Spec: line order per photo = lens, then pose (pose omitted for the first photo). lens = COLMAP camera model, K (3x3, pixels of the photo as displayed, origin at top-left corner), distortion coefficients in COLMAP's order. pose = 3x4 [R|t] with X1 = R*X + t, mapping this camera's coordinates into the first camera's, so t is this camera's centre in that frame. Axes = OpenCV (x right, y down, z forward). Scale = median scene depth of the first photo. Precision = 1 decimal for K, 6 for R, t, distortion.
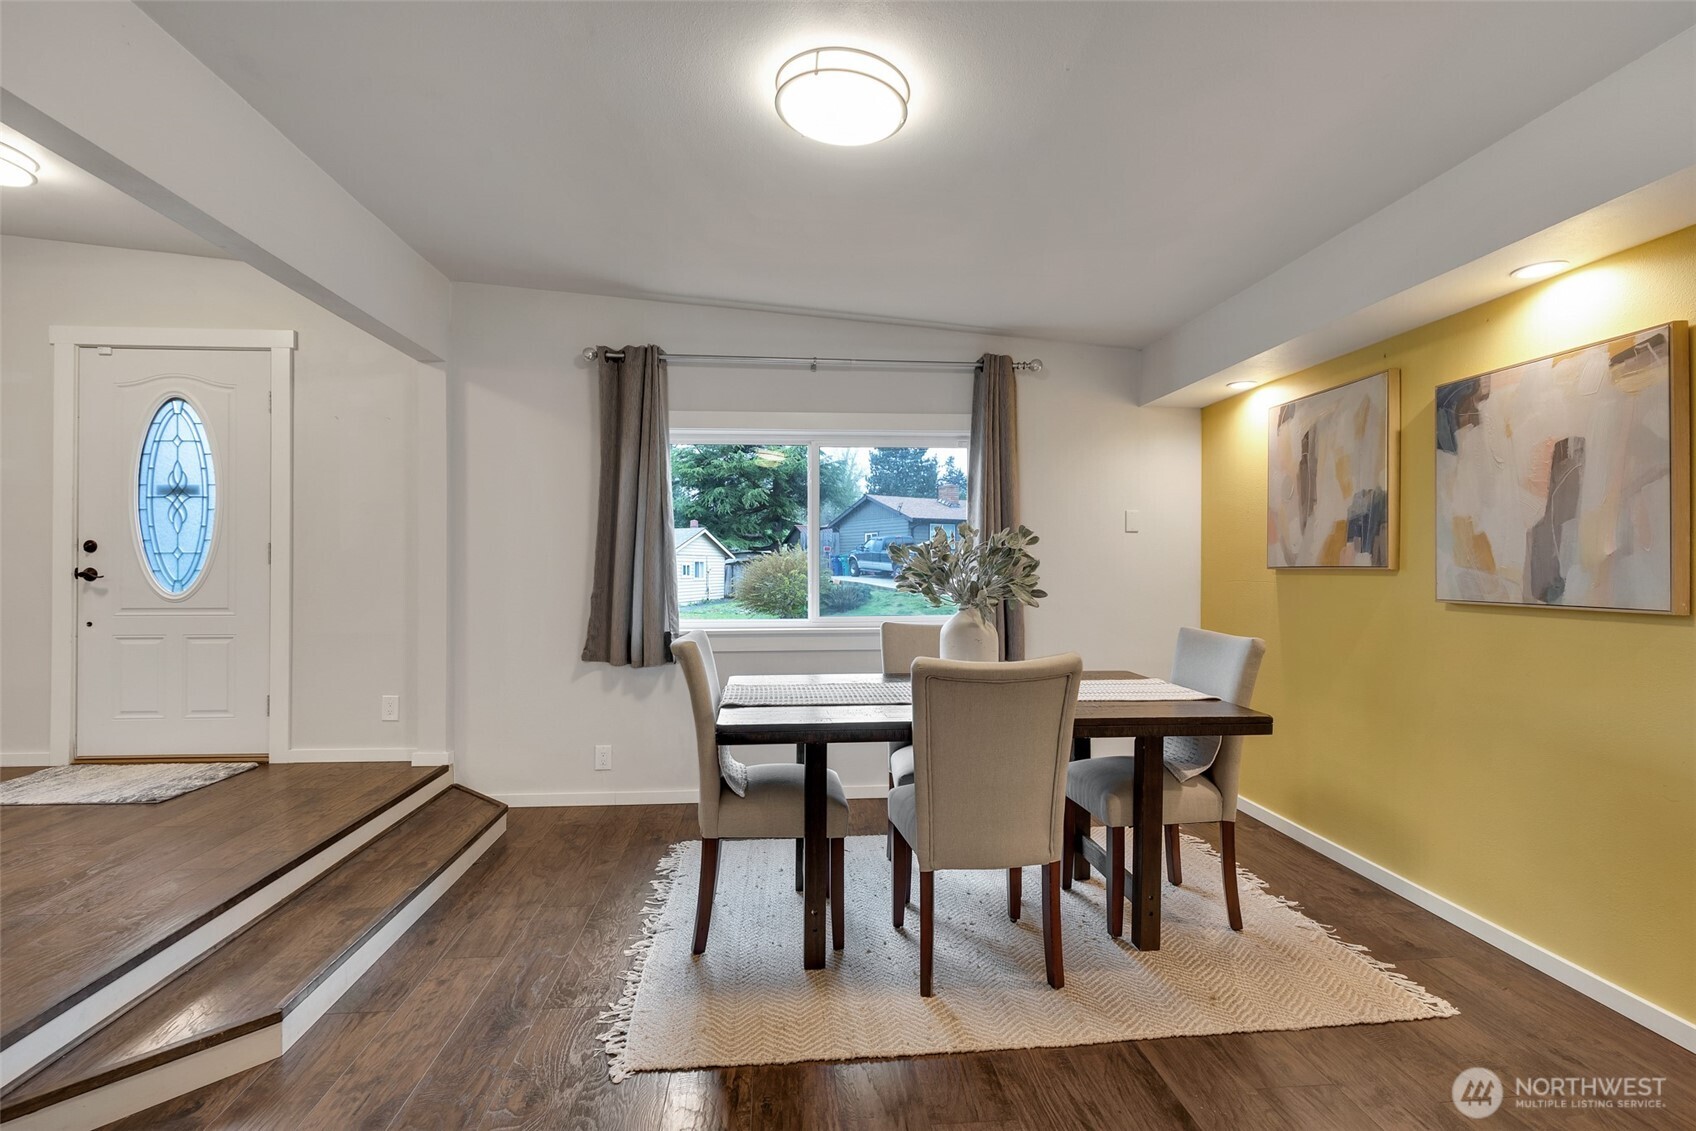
lens RADIAL K [[806.9, 0, 848.0], [0, 806.9, 565.5], [0, 0, 1]] dist [-0.000198, 0.000222]
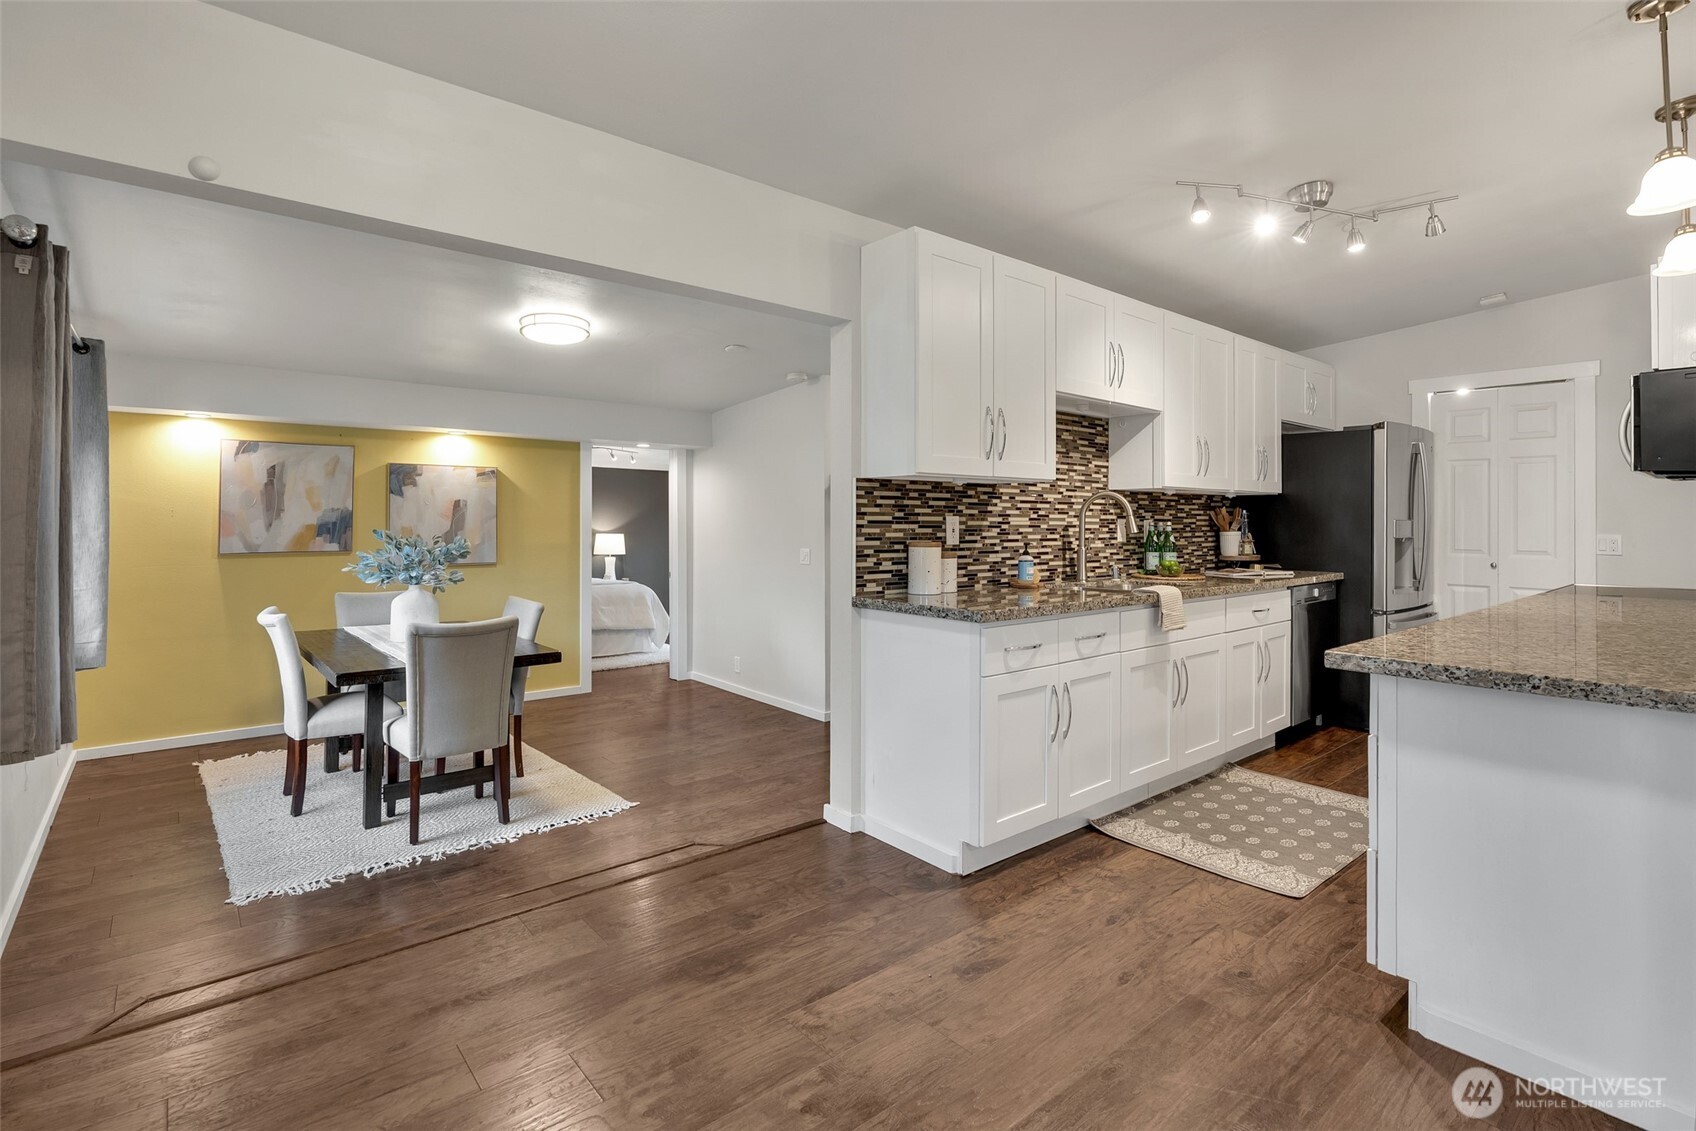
lens RADIAL K [[812.7, 0, 849.7], [0, 812.7, 512.7], [0, 0, 1]] dist [0.001316, 0.000506]
pose [[-0.589239, 0.010749, 0.807887, -1.424671], [0.000044, 0.999912, -0.013272, -0.057630], [-0.807959, -0.007784, -0.589187, 1.099603]]
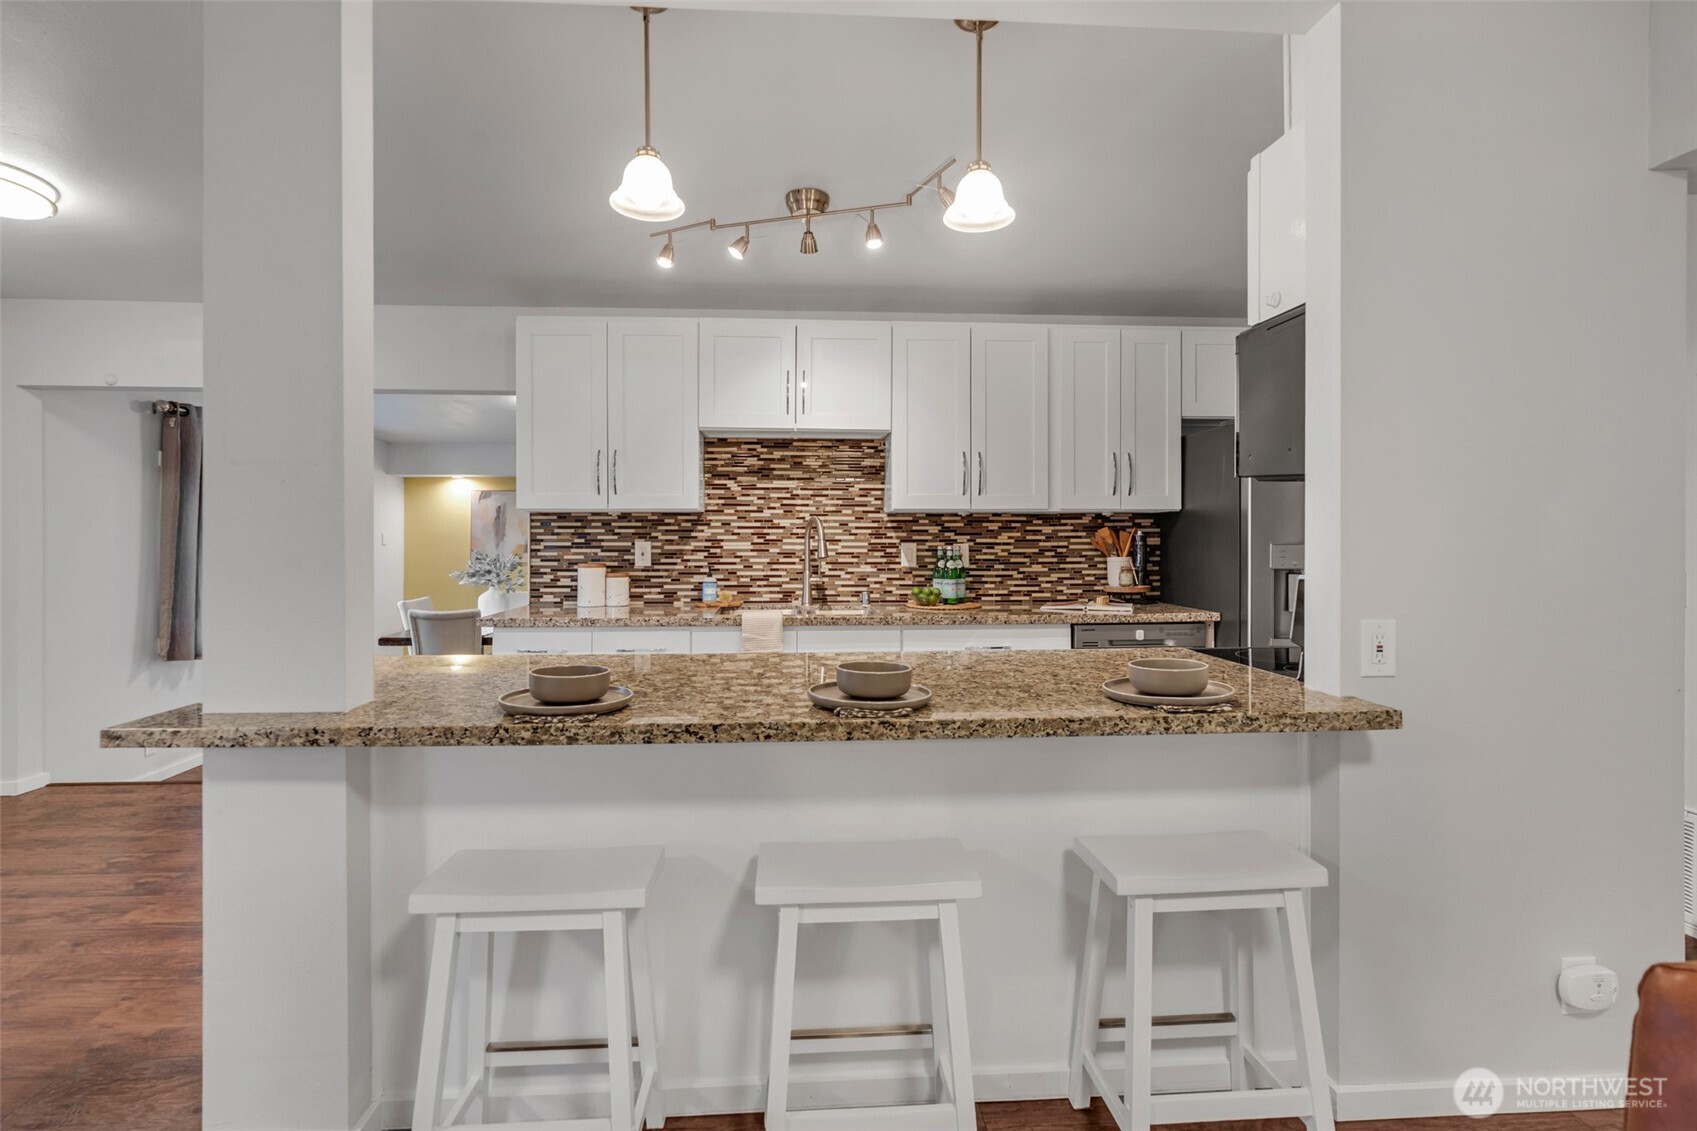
lens RADIAL K [[796.9, 0, 819.4], [0, 796.9, 538.5], [0, 0, 1]] dist [-0.002082, -0.000043]
pose [[0.006266, 0.001310, 0.999980, -1.868707], [0.000971, 0.999999, -0.001317, -0.070482], [-0.999980, 0.000979, 0.006265, 0.059105]]
